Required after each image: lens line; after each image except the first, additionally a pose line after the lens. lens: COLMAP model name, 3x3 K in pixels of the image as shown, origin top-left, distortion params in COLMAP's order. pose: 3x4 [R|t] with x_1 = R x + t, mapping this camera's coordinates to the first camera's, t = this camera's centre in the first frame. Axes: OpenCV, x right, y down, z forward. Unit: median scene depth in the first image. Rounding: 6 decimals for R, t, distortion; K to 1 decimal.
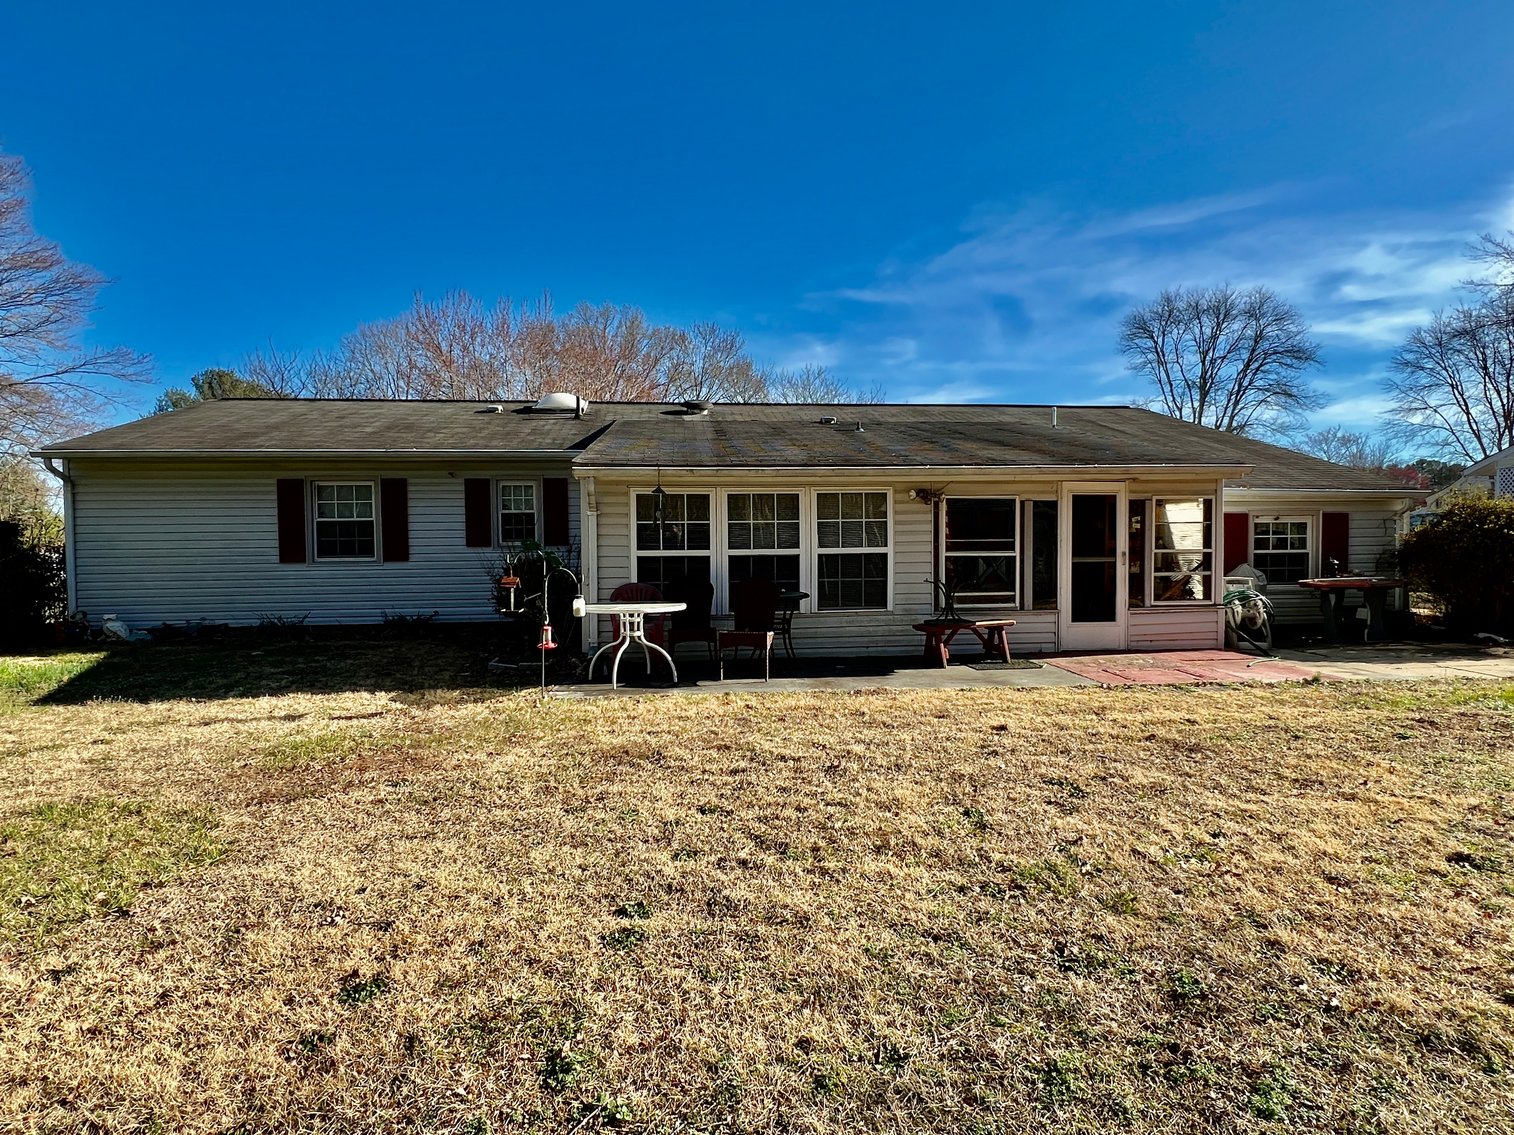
lens RADIAL K [[793.3, 0, 755.7], [0, 793.3, 568.4], [0, 0, 1]] dist [-0.013940, 0.000522]
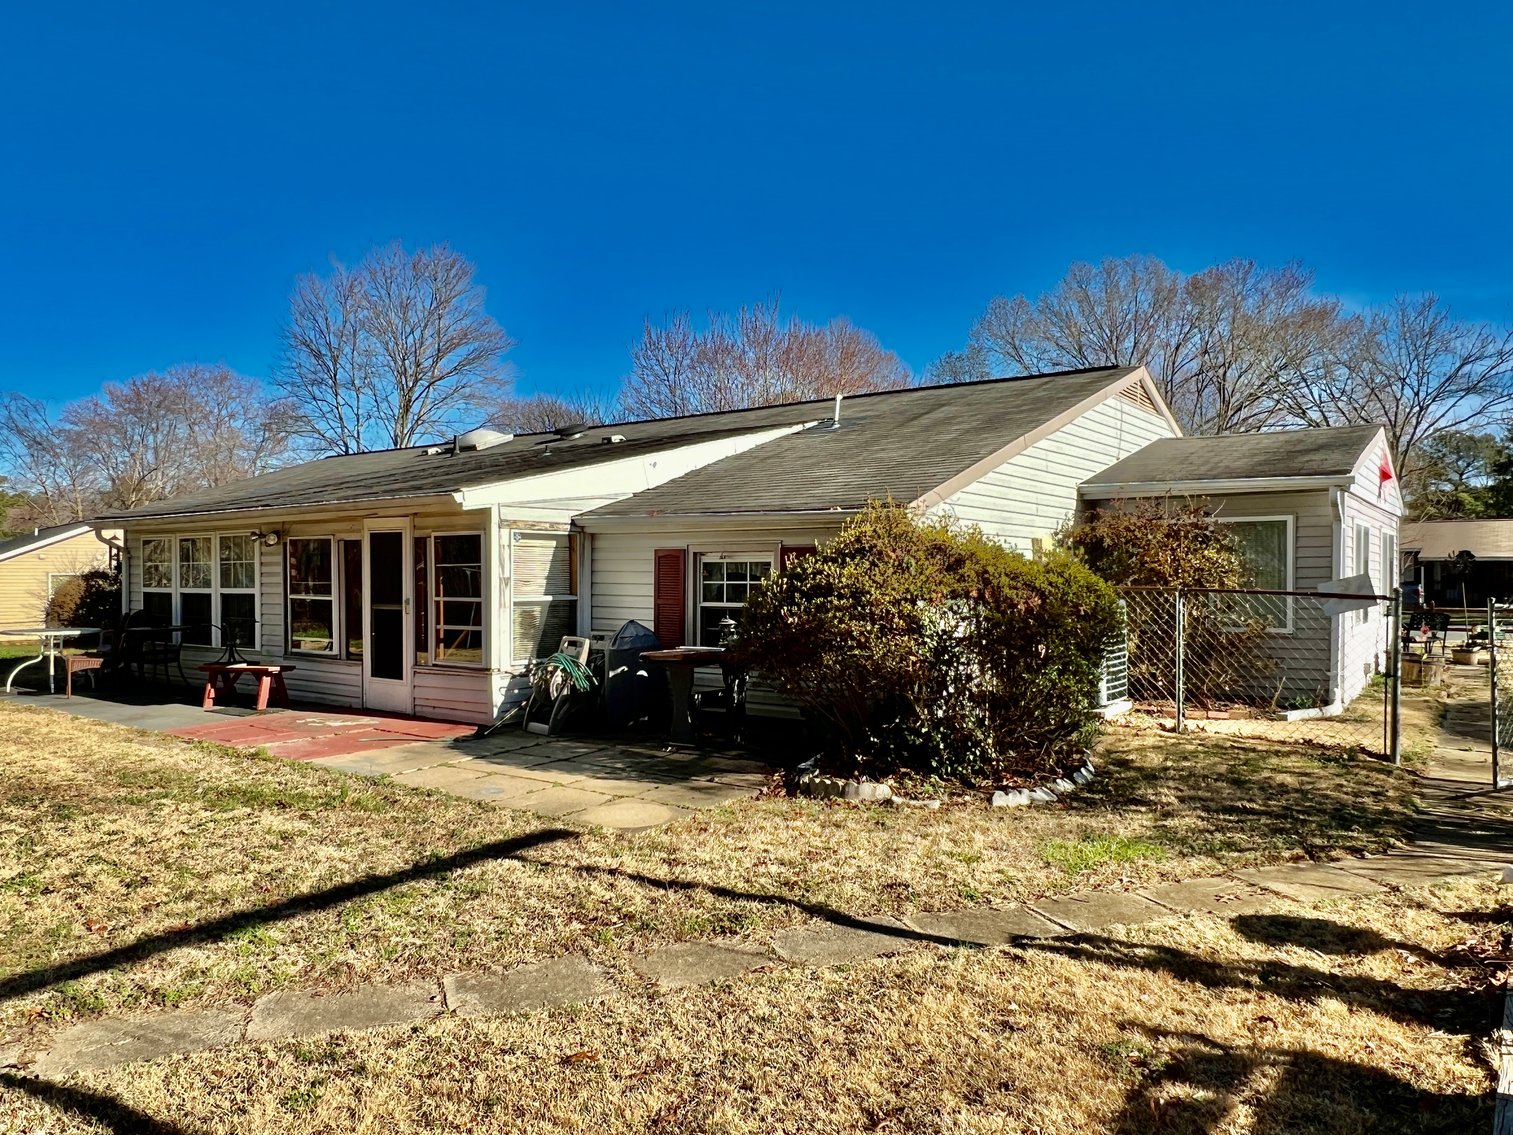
lens RADIAL K [[1038.8, 0, 755.7], [0, 1038.8, 572.0], [0, 0, 1]] dist [-0.004307, -0.000902]
pose [[0.753185, 0.007832, -0.657762, 1.430505], [-0.028666, 0.999370, -0.020926, -0.035542], [0.657183, 0.034616, 0.752935, 0.388261]]
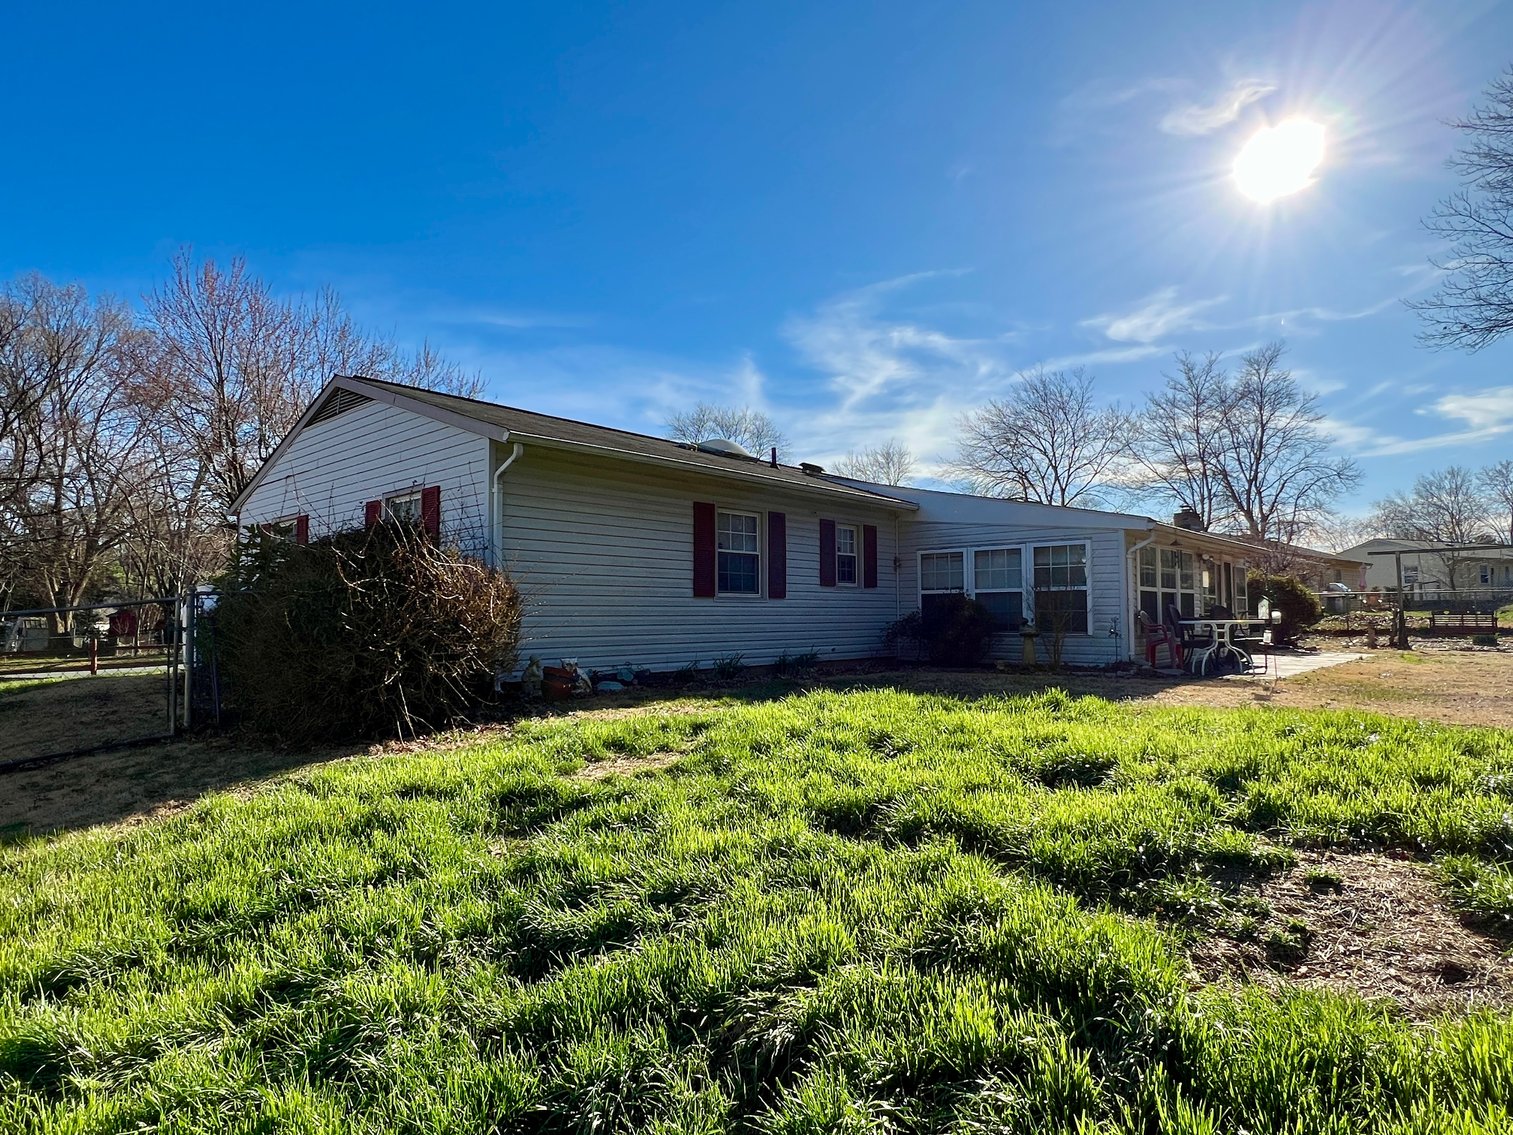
lens RADIAL K [[832.1, 0, 755.5], [0, 832.1, 568.8], [0, 0, 1]] dist [-0.007394, -0.000378]
pose [[0.714445, 0.040835, 0.698499, -1.250284], [0.031034, 0.995464, -0.089939, 0.048144], [-0.699003, 0.085933, 0.709937, 0.317685]]
